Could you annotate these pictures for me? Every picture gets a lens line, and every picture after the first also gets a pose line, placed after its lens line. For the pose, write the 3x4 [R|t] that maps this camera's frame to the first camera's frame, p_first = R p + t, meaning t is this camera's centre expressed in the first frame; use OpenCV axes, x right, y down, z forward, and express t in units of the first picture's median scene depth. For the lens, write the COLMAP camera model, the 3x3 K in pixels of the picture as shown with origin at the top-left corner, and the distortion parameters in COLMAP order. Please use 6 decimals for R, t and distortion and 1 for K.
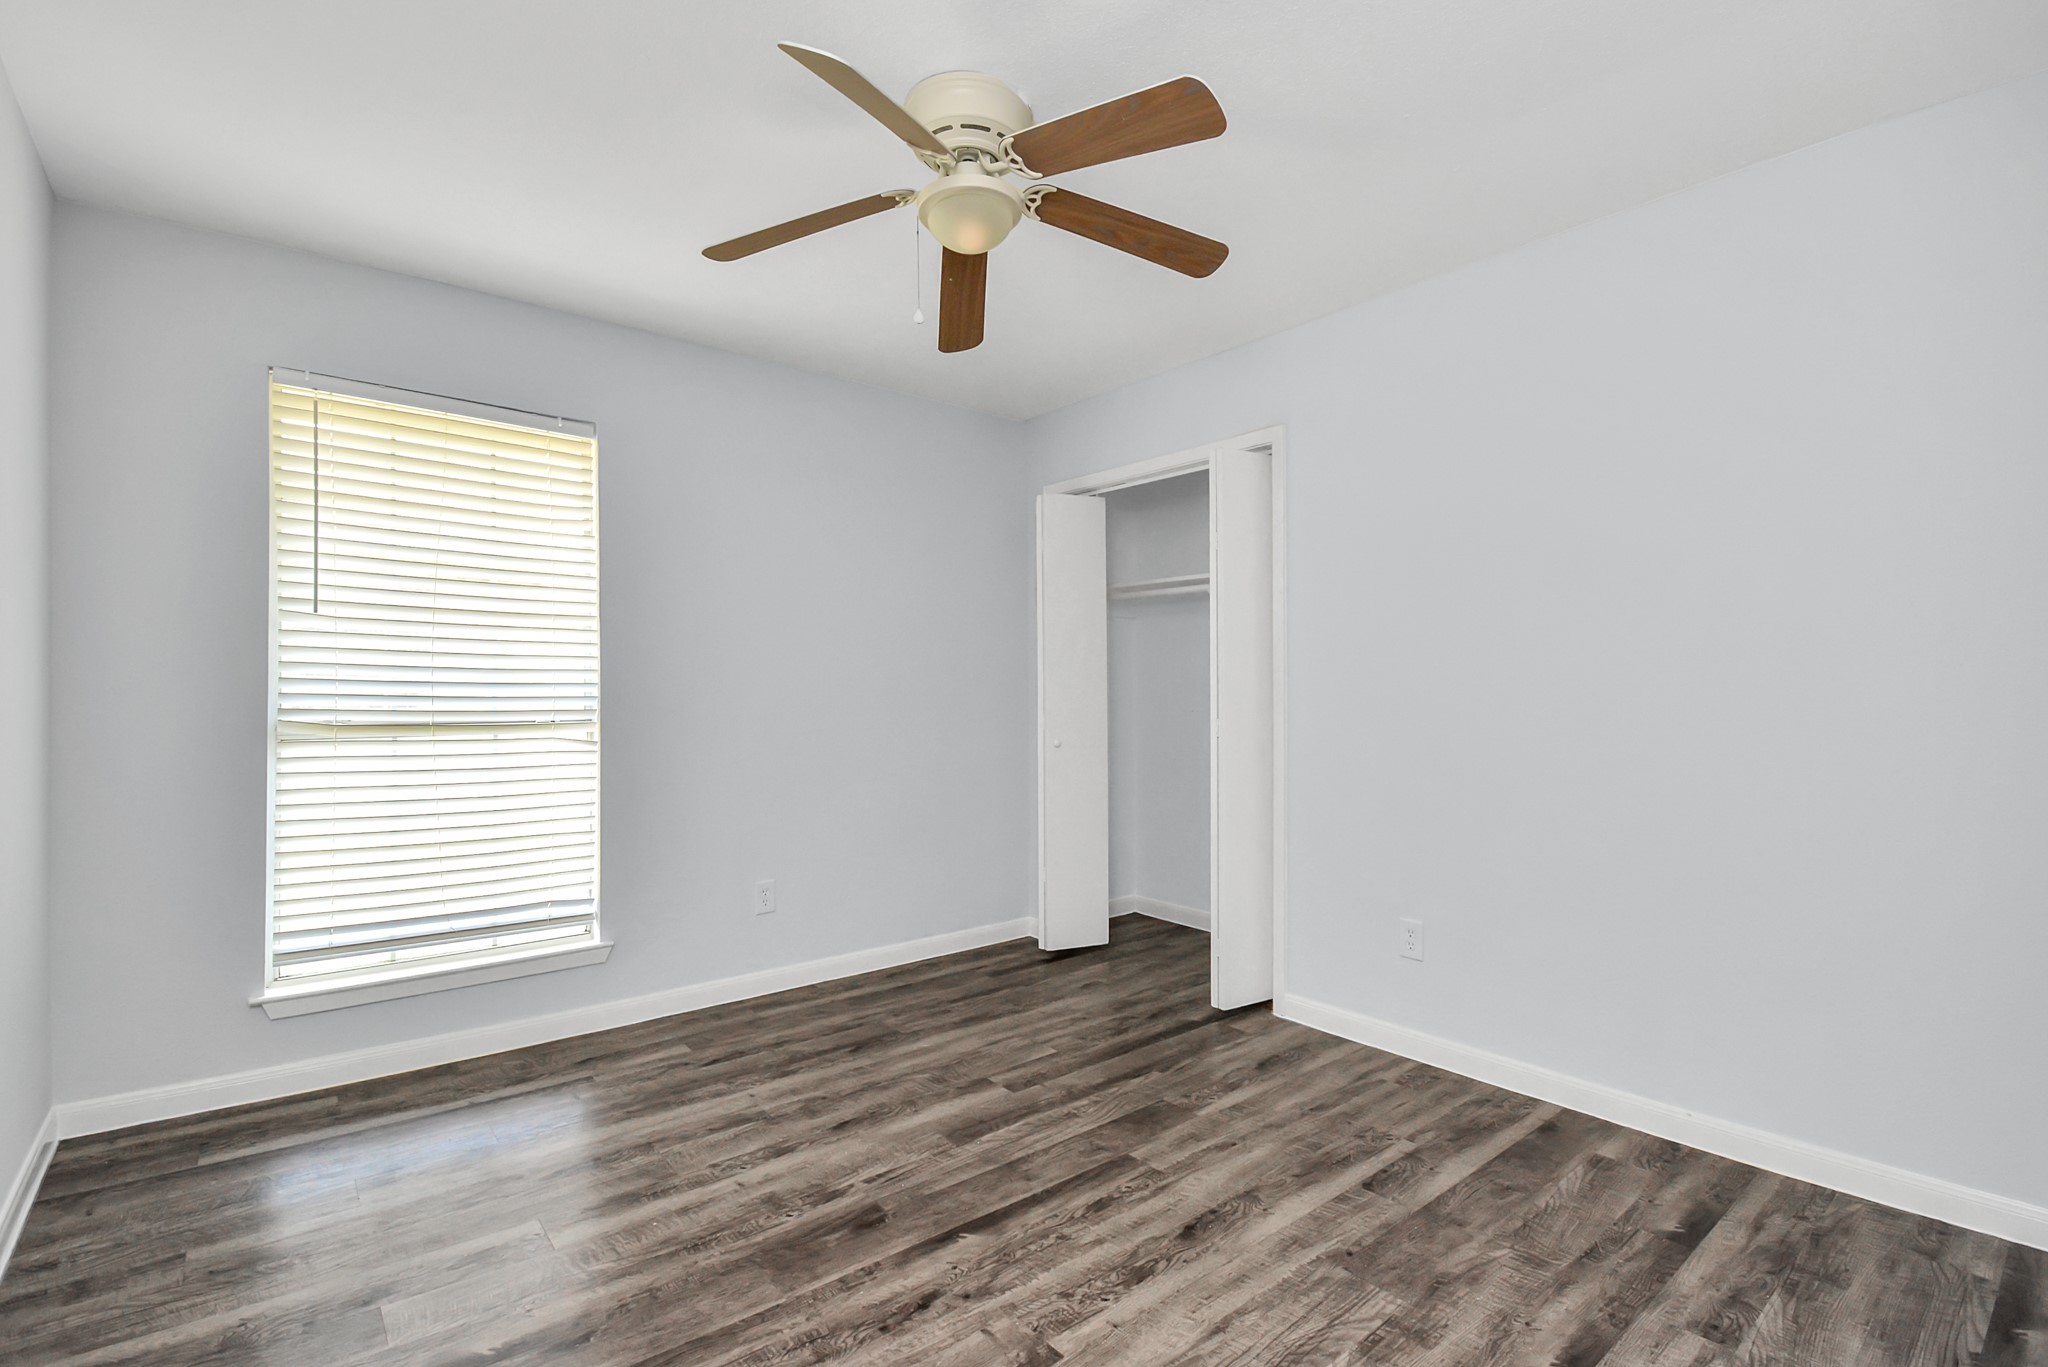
lens RADIAL K [[944.1, 0, 1040.7], [0, 944.1, 690.2], [0, 0, 1]] dist [0.017252, -0.023657]
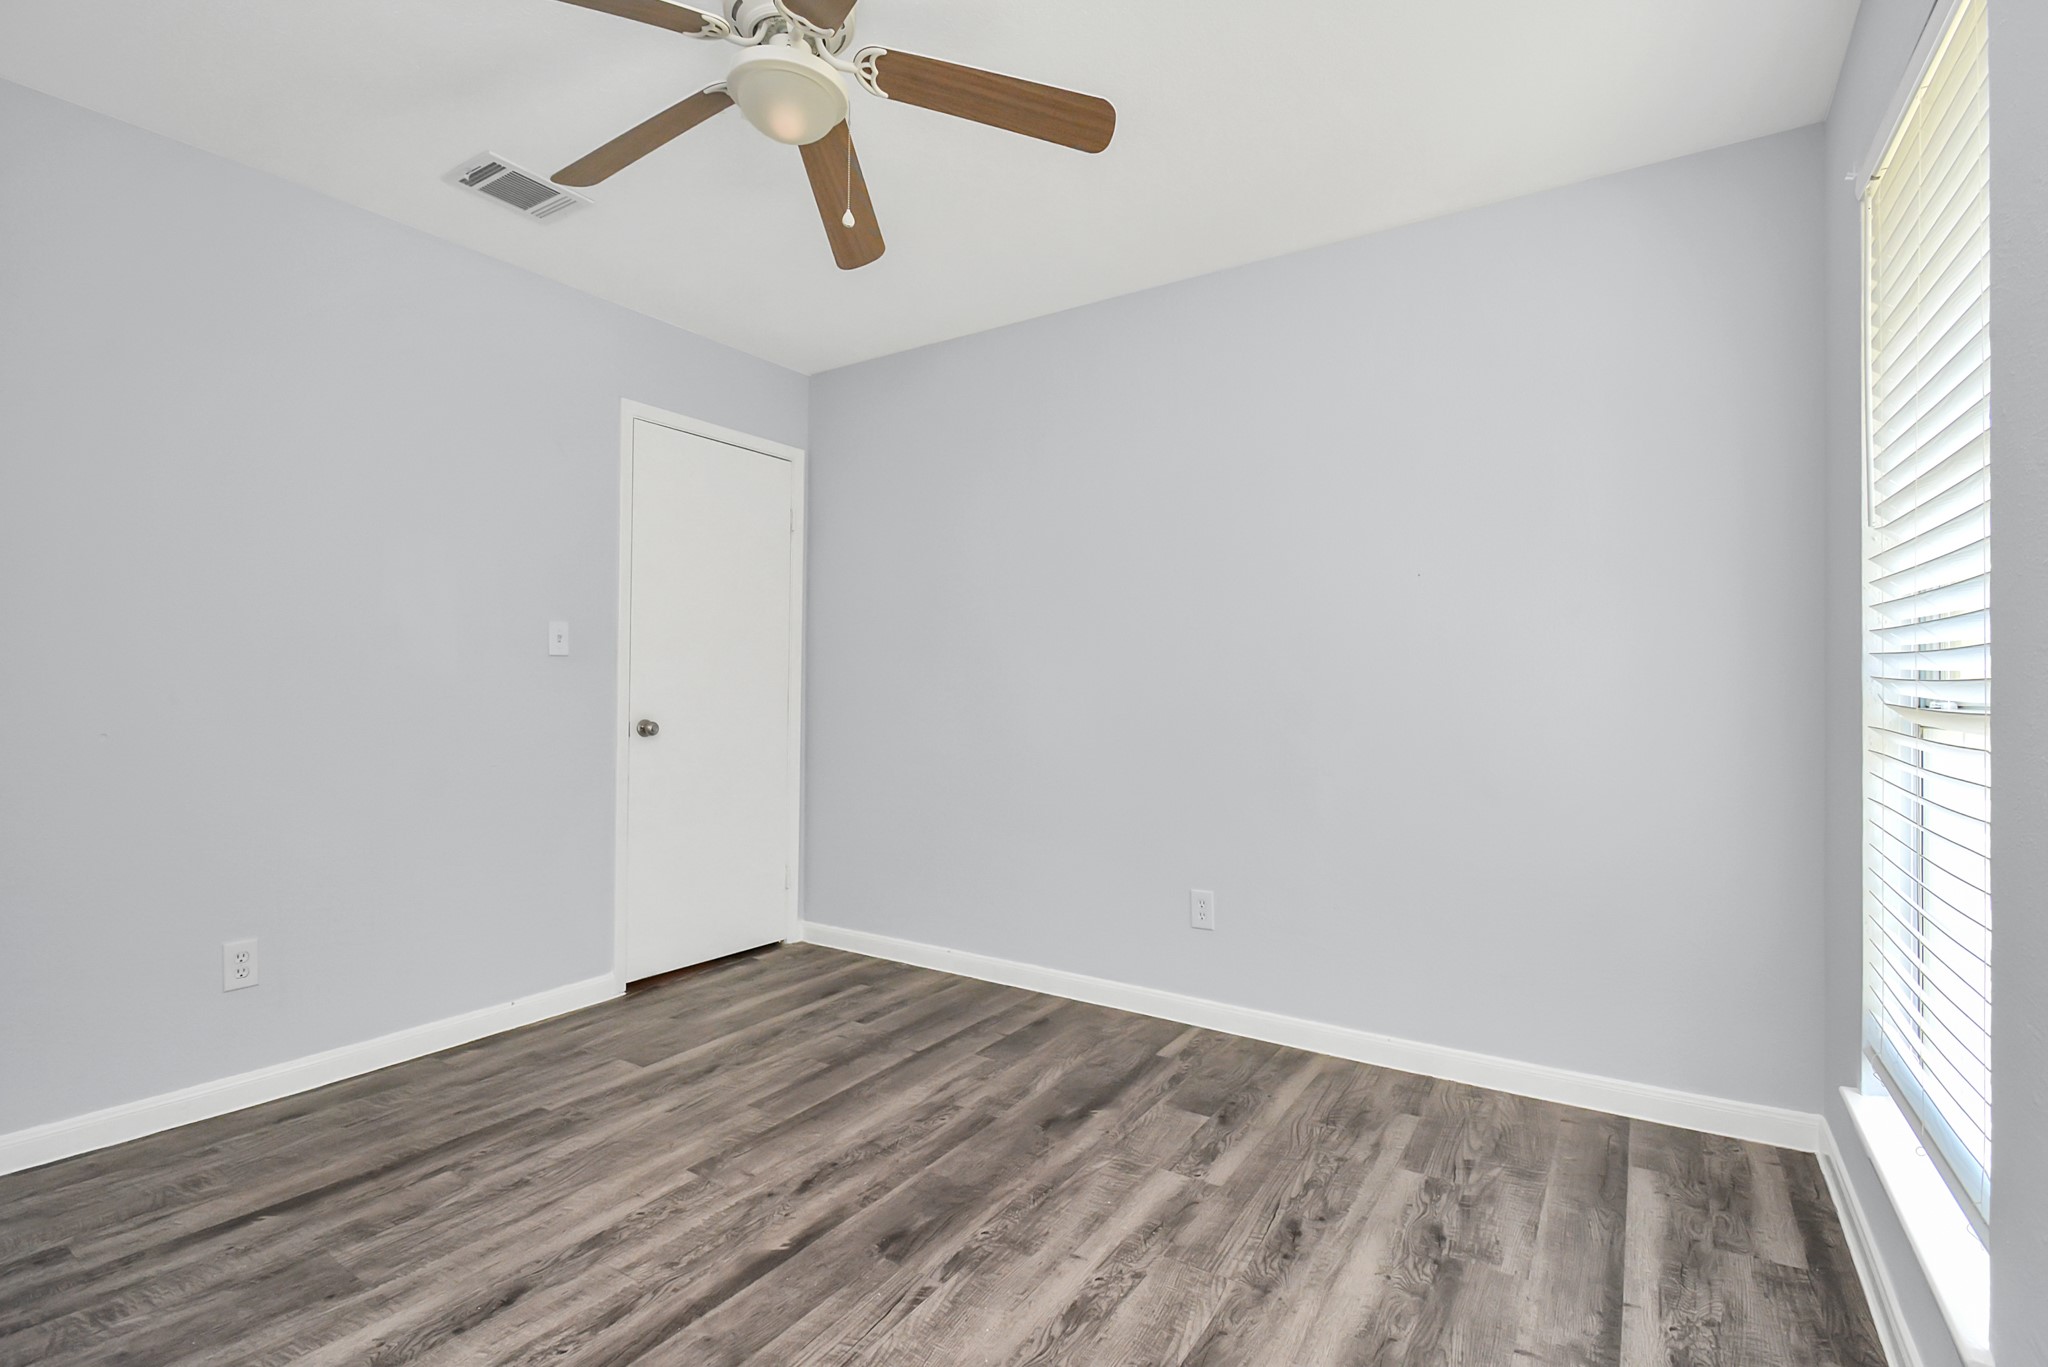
lens RADIAL K [[944.1, 0, 1040.7], [0, 944.1, 690.2], [0, 0, 1]] dist [0.017252, -0.023657]
pose [[-0.955458, -0.002582, -0.295114, -0.042611], [-0.000256, 0.999969, -0.007922, 0.033165], [0.295126, -0.007494, -0.955429, 1.846593]]
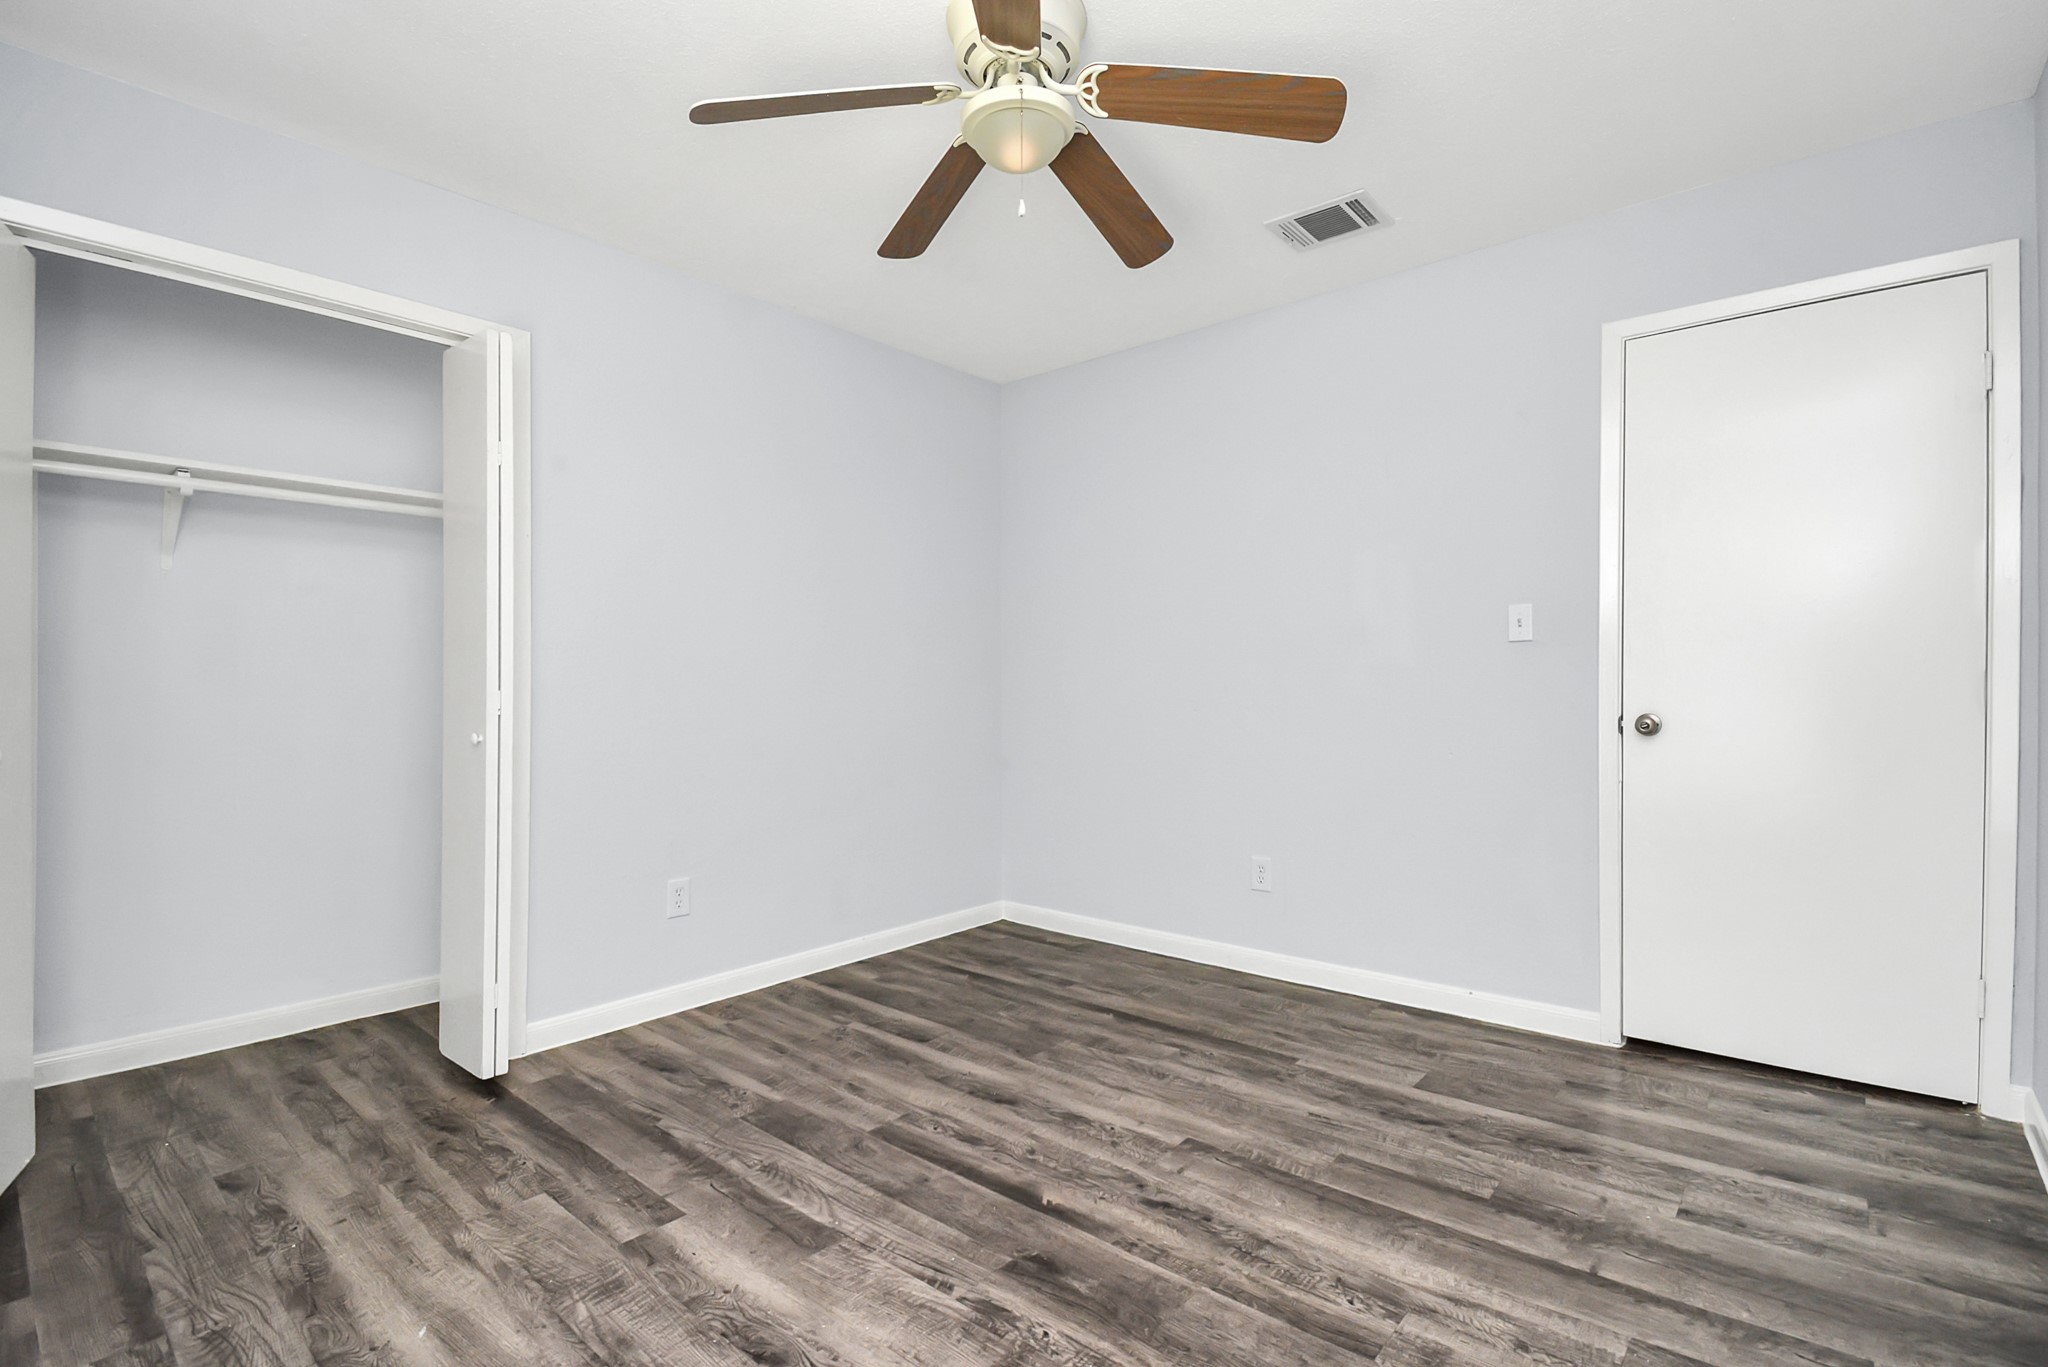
lens RADIAL K [[928.9, 0, 1029.9], [0, 928.9, 687.0], [0, 0, 1]] dist [0.032167, -0.034047]
pose [[-0.165913, 0.004099, 0.986132, -0.957462], [0.002327, 0.999990, -0.003765, 0.050916], [-0.986138, 0.001670, -0.165921, 1.101193]]
